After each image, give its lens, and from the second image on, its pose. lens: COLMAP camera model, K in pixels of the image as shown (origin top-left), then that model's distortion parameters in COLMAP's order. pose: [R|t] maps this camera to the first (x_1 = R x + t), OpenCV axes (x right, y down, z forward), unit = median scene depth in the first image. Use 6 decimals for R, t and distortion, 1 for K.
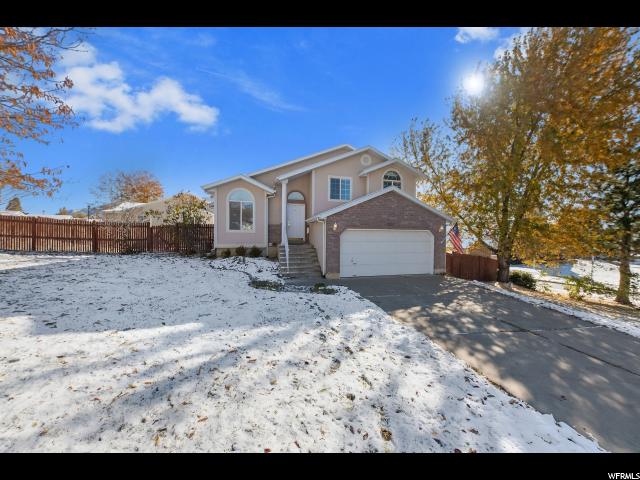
lens RADIAL K [[221.7, 0, 320.0], [0, 221.7, 240.0], [0, 0, 1]] dist [0.002151, 0.000096]
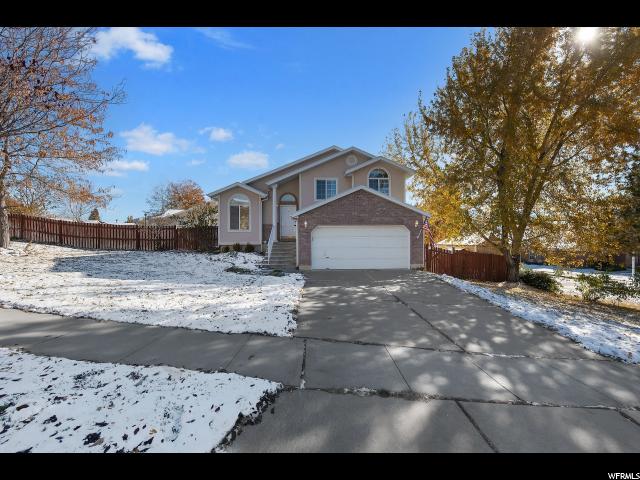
lens RADIAL K [[254.1, 0, 320.0], [0, 254.1, 240.0], [0, 0, 1]] dist [0.010223, -0.000043]
pose [[0.975050, -0.012205, -0.221650, 0.347566], [0.007810, 0.999755, -0.020692, 0.040147], [0.221848, 0.018445, 0.974907, -0.205930]]
